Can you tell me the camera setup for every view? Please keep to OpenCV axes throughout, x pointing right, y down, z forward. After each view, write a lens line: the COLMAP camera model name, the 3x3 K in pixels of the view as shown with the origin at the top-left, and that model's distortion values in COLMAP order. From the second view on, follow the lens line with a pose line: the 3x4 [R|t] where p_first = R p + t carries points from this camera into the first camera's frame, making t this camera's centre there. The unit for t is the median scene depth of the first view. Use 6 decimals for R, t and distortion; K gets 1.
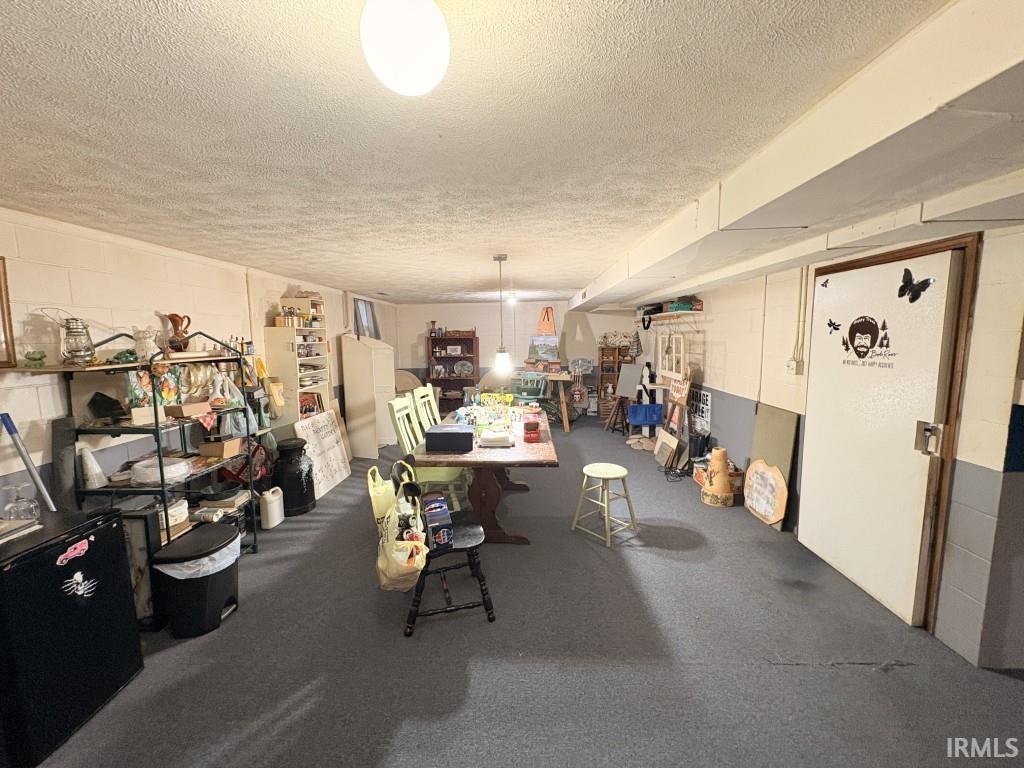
lens RADIAL K [[414.6, 0, 513.2], [0, 414.6, 382.5], [0, 0, 1]] dist [-0.000315, 0.000547]
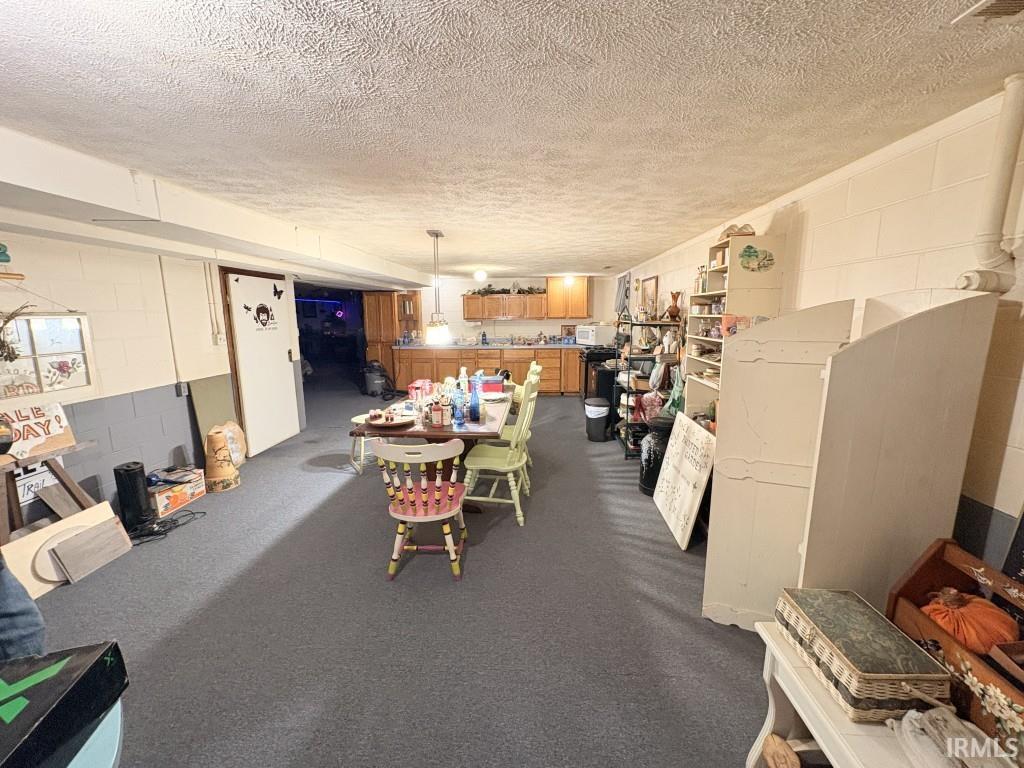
lens RADIAL K [[414.6, 0, 514.9], [0, 414.6, 383.8], [0, 0, 1]] dist [-0.000315, 0.000547]
pose [[-0.999855, 0.008955, 0.014469, -0.318720], [0.012670, 0.959403, 0.281753, -0.322434], [-0.011358, 0.281895, -0.959378, 2.849931]]
